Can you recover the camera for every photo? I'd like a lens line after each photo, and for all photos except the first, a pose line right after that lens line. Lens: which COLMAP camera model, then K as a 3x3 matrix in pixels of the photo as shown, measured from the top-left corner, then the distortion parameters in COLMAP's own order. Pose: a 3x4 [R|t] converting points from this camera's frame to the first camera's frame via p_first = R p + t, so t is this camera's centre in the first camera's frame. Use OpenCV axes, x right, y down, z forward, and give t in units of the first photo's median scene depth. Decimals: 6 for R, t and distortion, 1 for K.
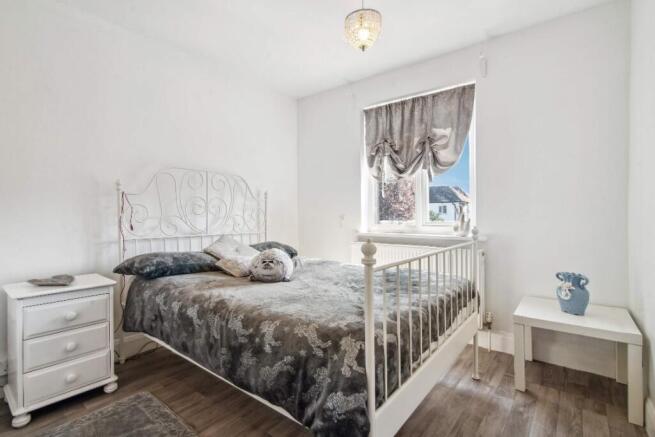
lens RADIAL K [[306.4, 0, 334.1], [0, 306.4, 222.4], [0, 0, 1]] dist [-0.017823, 0.000948]
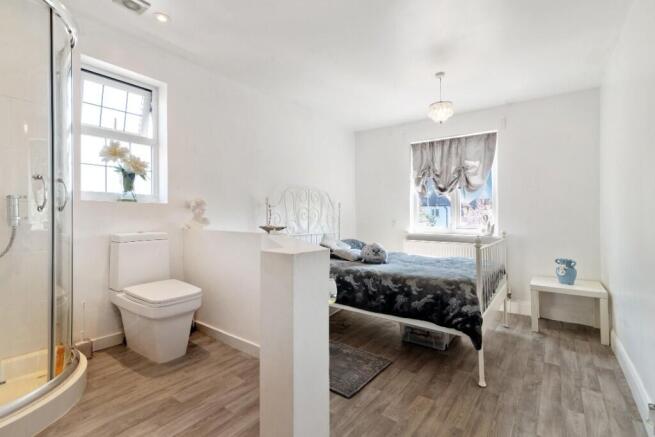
lens RADIAL K [[306.4, 0, 320.5], [0, 306.4, 213.9], [0, 0, 1]] dist [-0.017823, 0.000948]
pose [[0.999912, 0.008255, 0.010402, -0.482133], [-0.007931, 0.999494, -0.030804, -0.011040], [-0.010651, 0.030718, 0.999471, -0.541753]]
